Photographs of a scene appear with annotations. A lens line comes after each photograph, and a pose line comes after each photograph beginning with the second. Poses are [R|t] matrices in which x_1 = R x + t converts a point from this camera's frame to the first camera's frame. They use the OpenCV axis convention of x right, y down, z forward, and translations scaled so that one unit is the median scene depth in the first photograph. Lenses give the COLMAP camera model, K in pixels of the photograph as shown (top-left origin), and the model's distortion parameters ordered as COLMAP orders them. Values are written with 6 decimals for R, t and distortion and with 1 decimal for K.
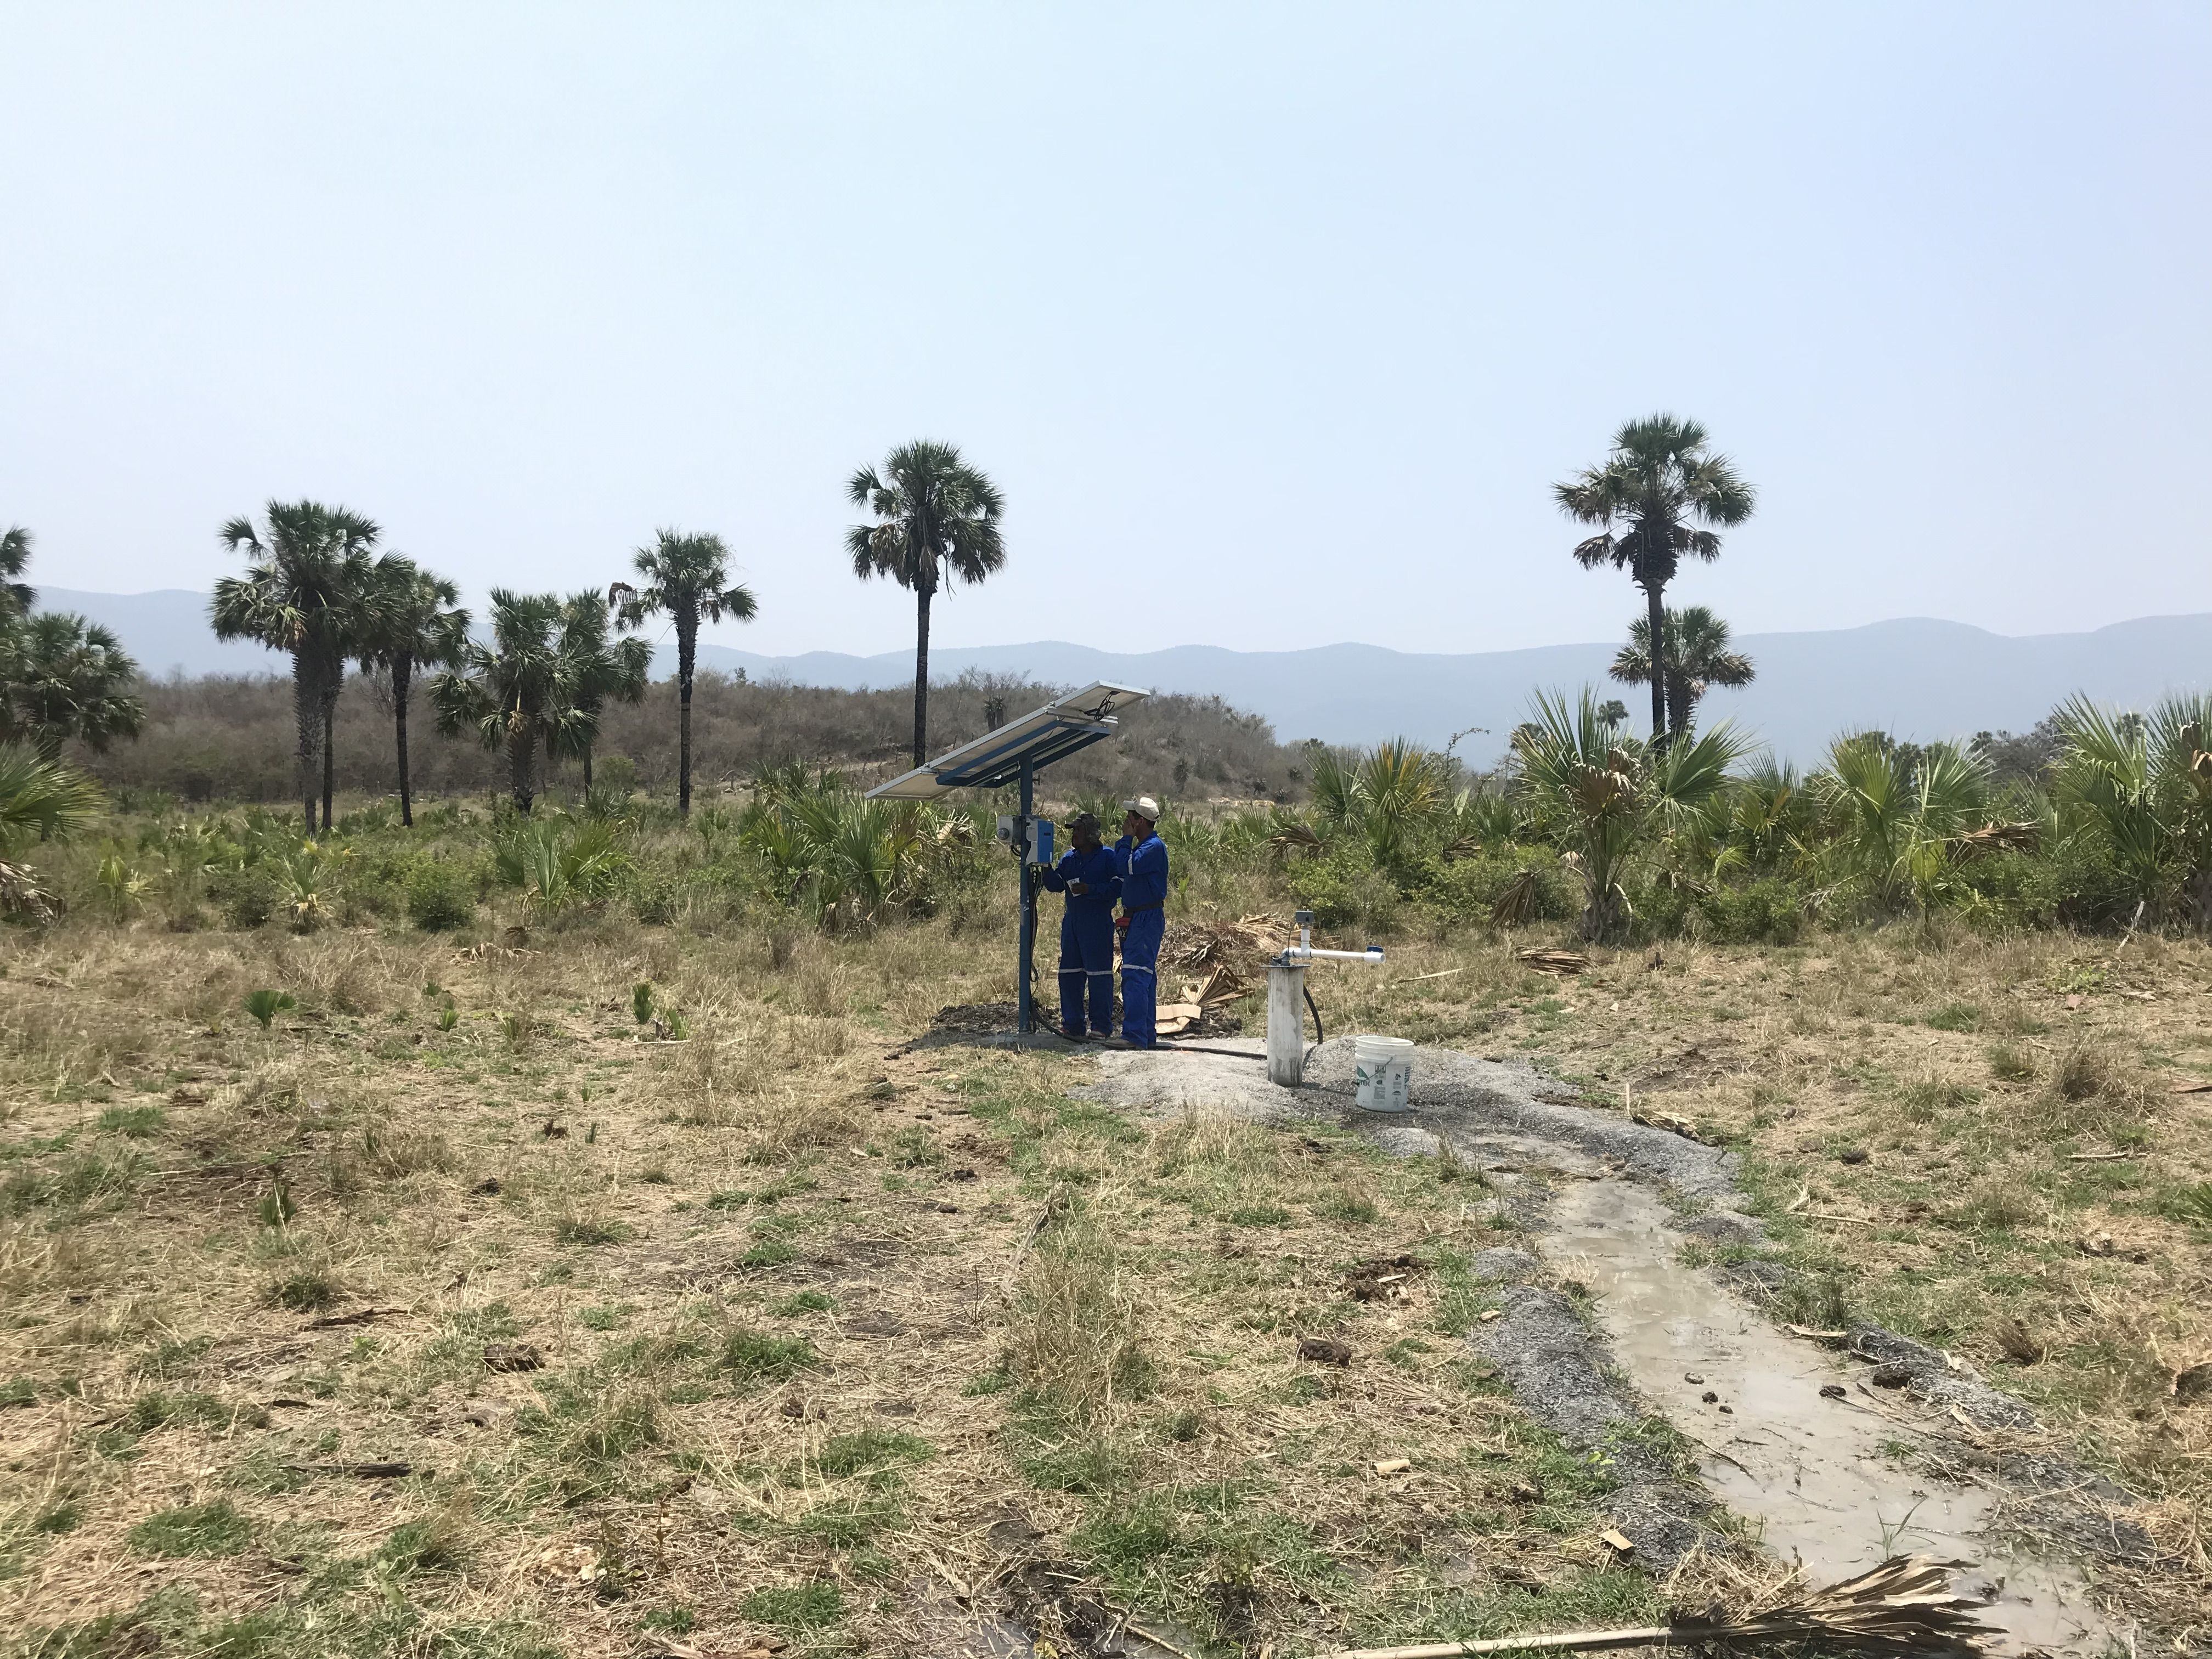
lens RADIAL K [[1844.5, 0, 1106.0], [0, 1844.5, 829.5], [0, 0, 1]] dist [-0.000040, -0.341835]
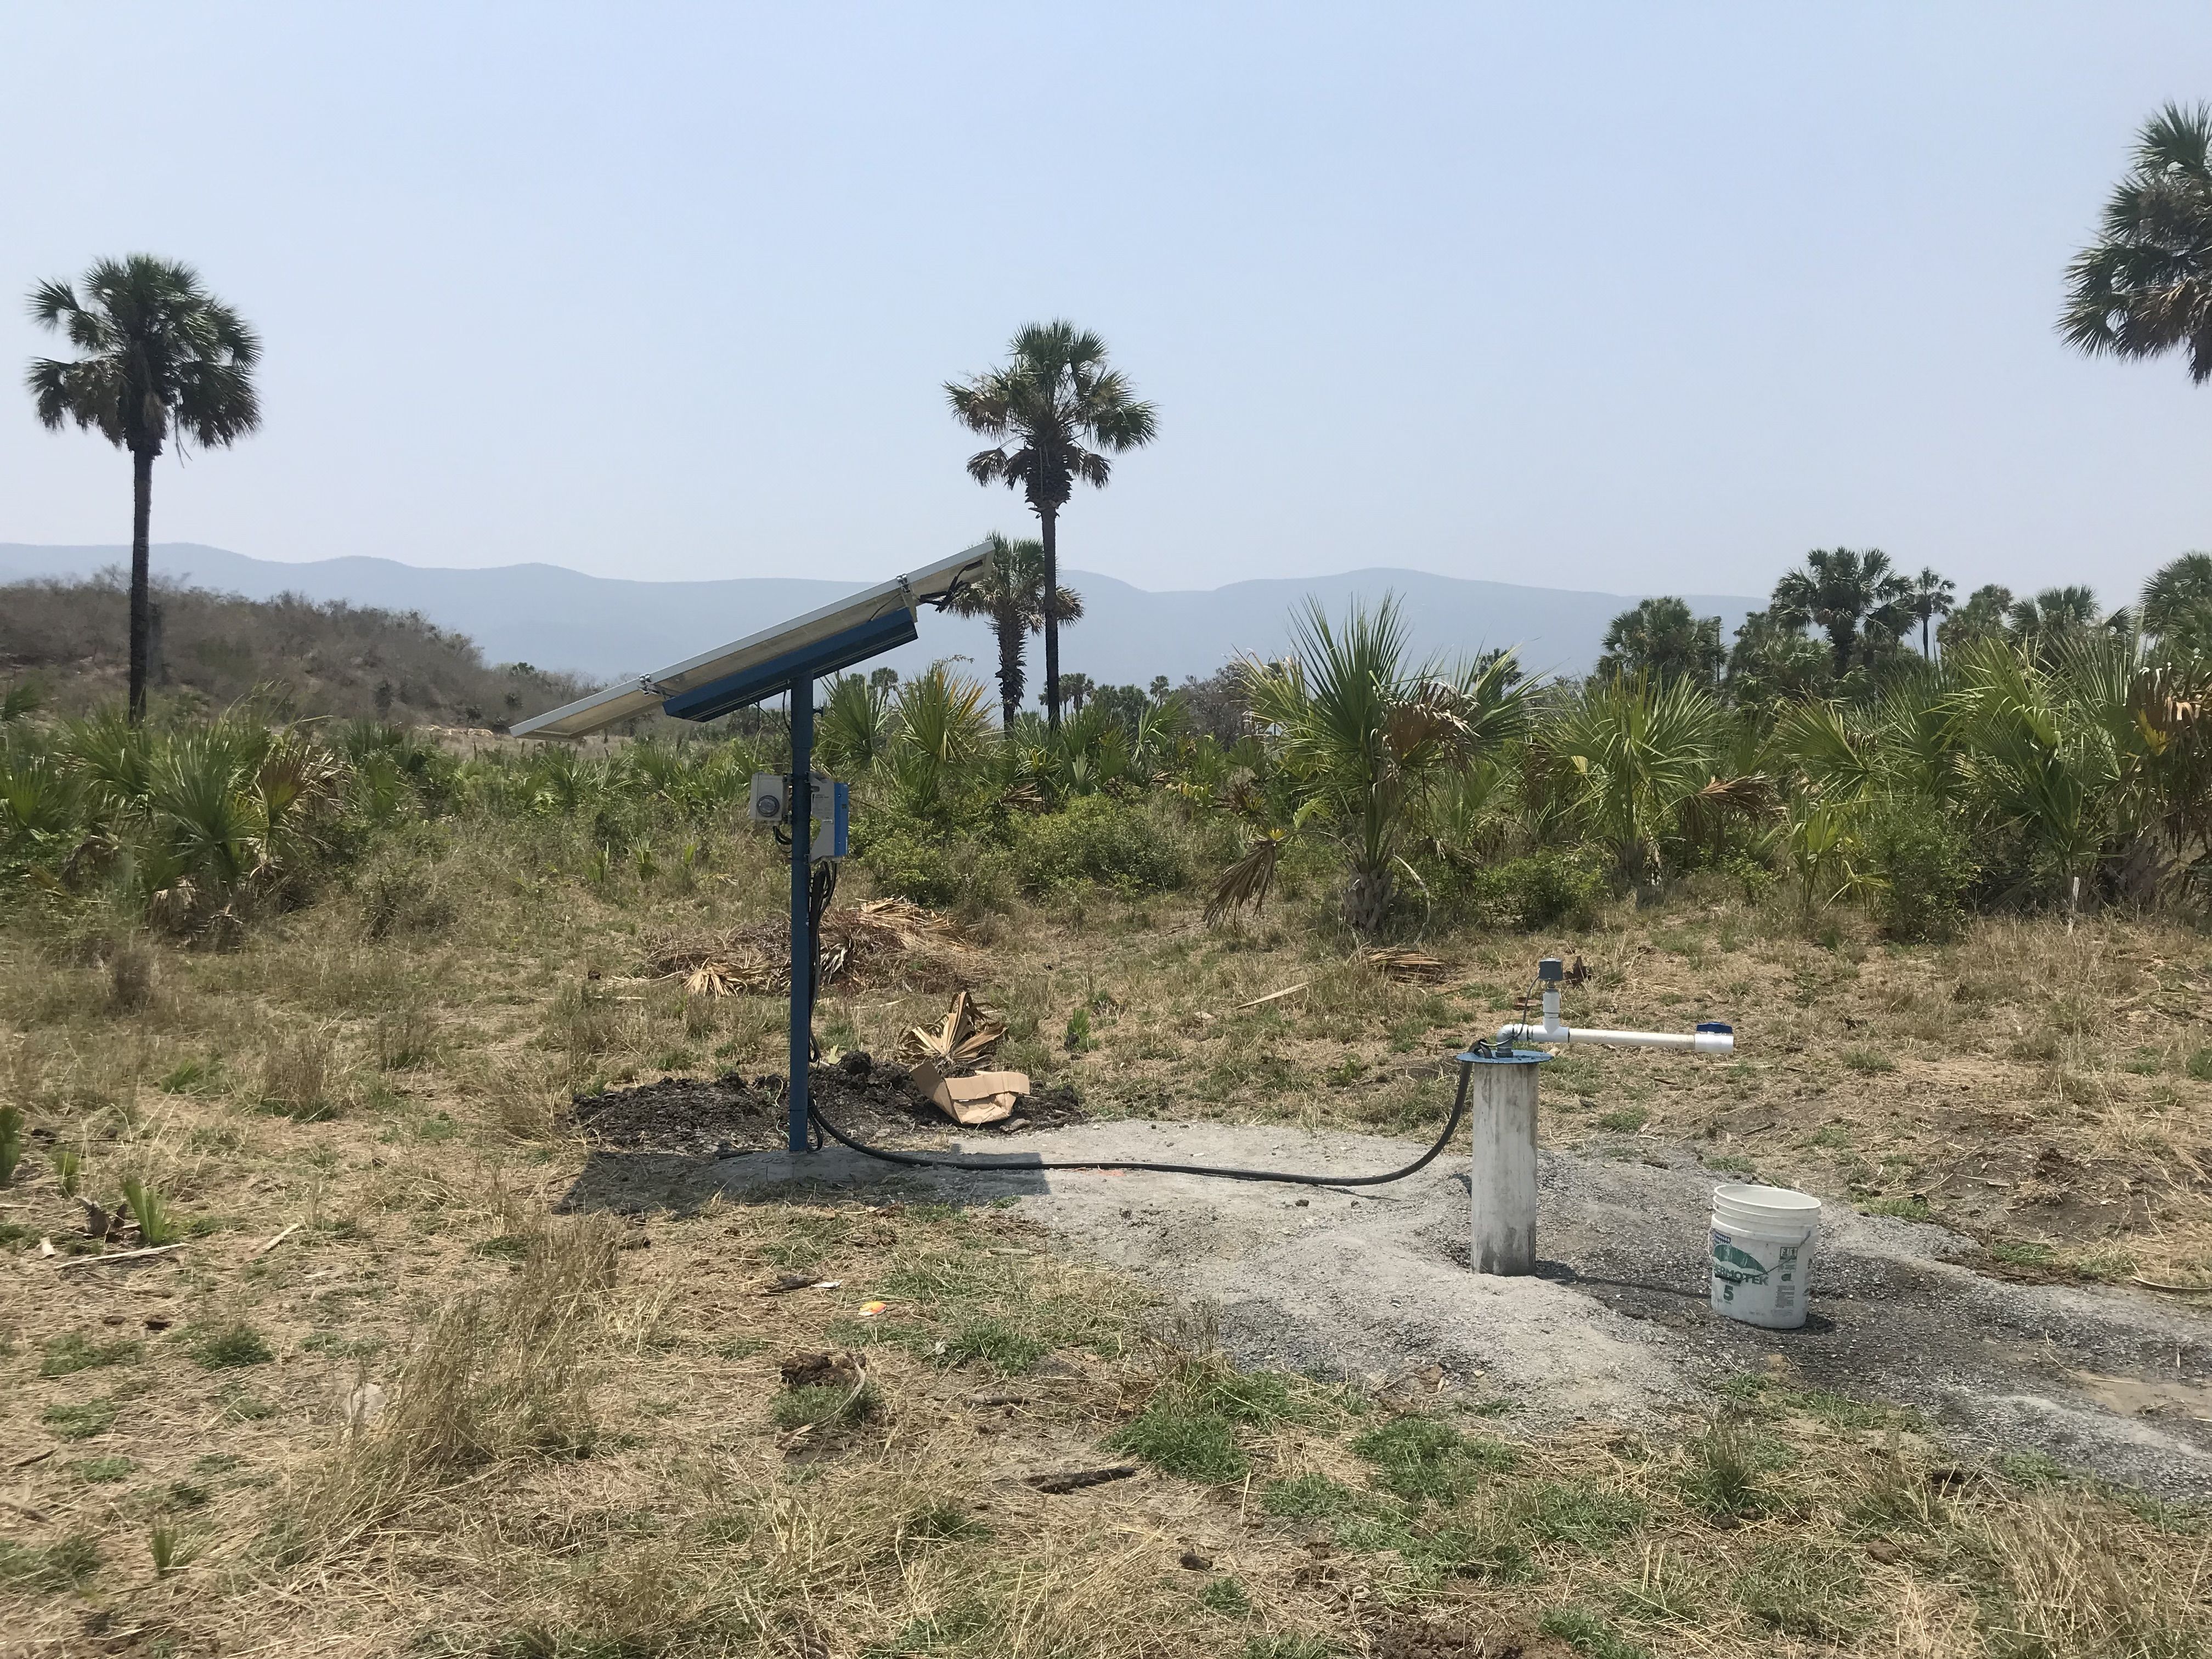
lens RADIAL K [[1826.3, 0, 1106.0], [0, 1826.3, 829.5], [0, 0, 1]] dist [-0.001546, -0.008467]
pose [[0.902191, -0.005557, 0.431302, -0.065920], [-0.010776, 0.999315, 0.035416, -0.003995], [-0.431203, -0.036600, 0.901512, 0.140578]]
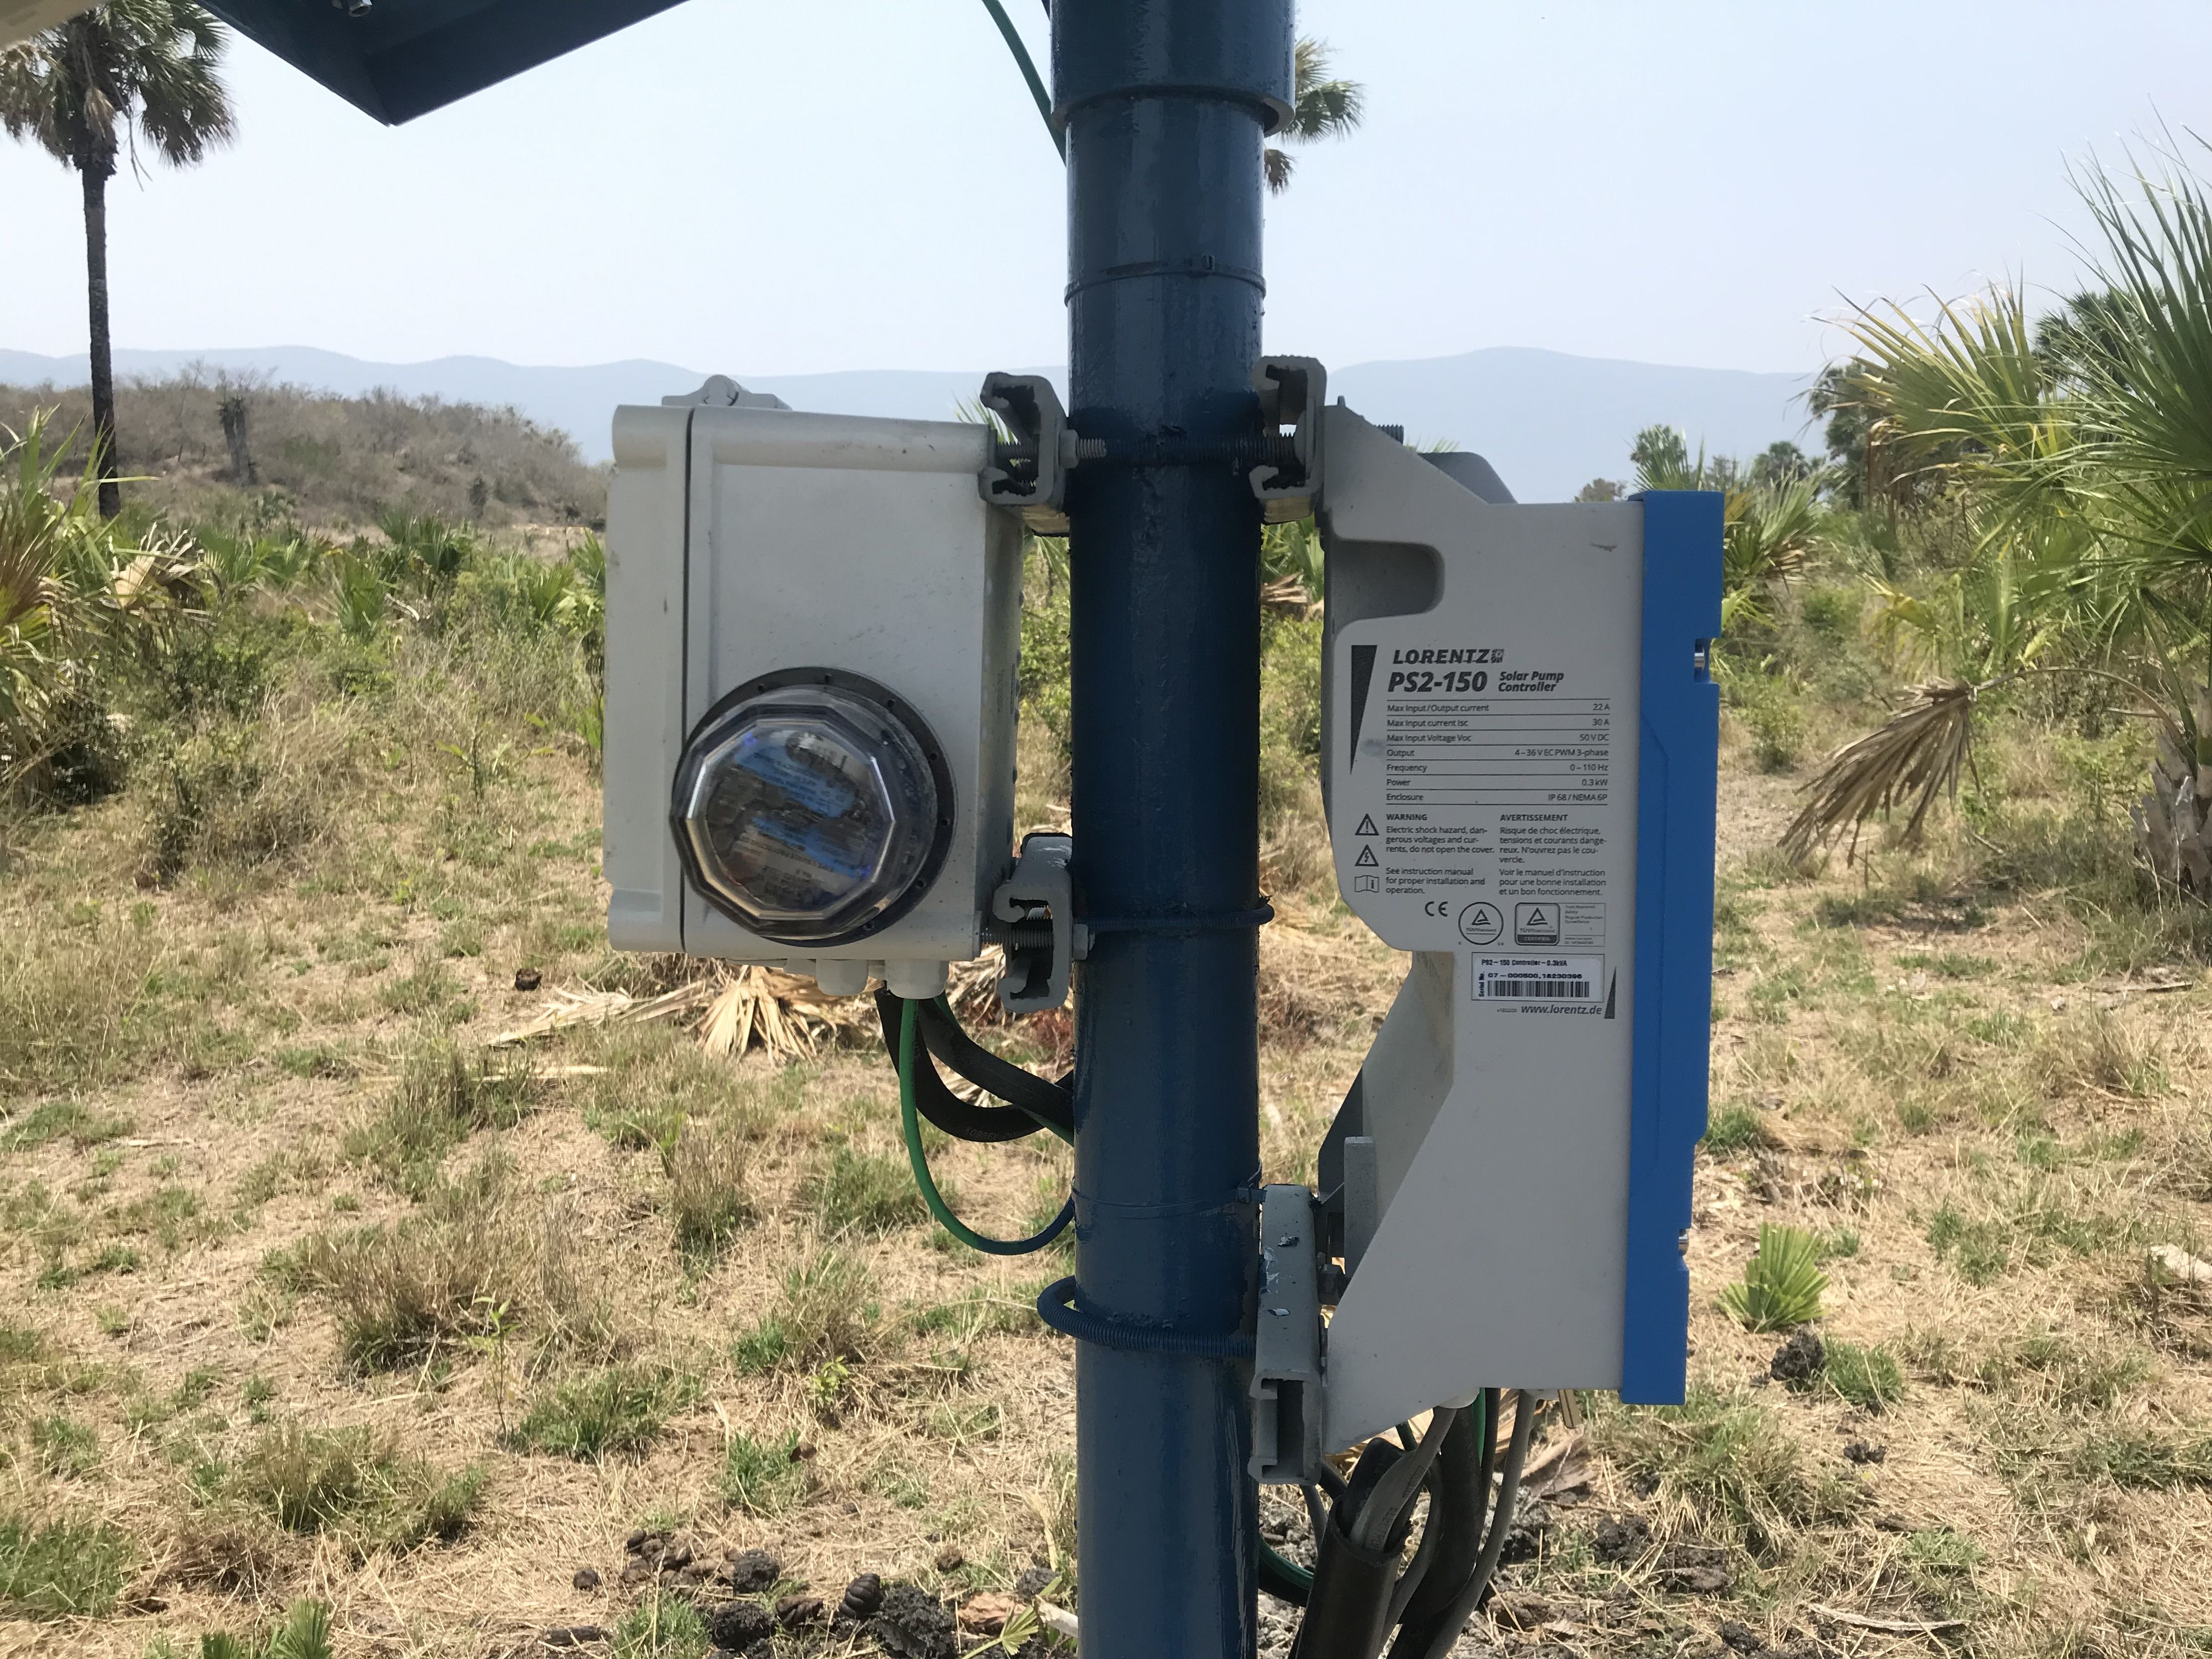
lens RADIAL K [[1781.3, 0, 1063.5], [0, 1781.3, 837.1], [0, 0, 1]] dist [0.002445, 0.001923]
pose [[0.933340, -0.055439, 0.354687, -0.020731], [0.000305, 0.988126, 0.153647, -0.001533], [-0.358993, -0.143297, 0.922274, 0.307640]]
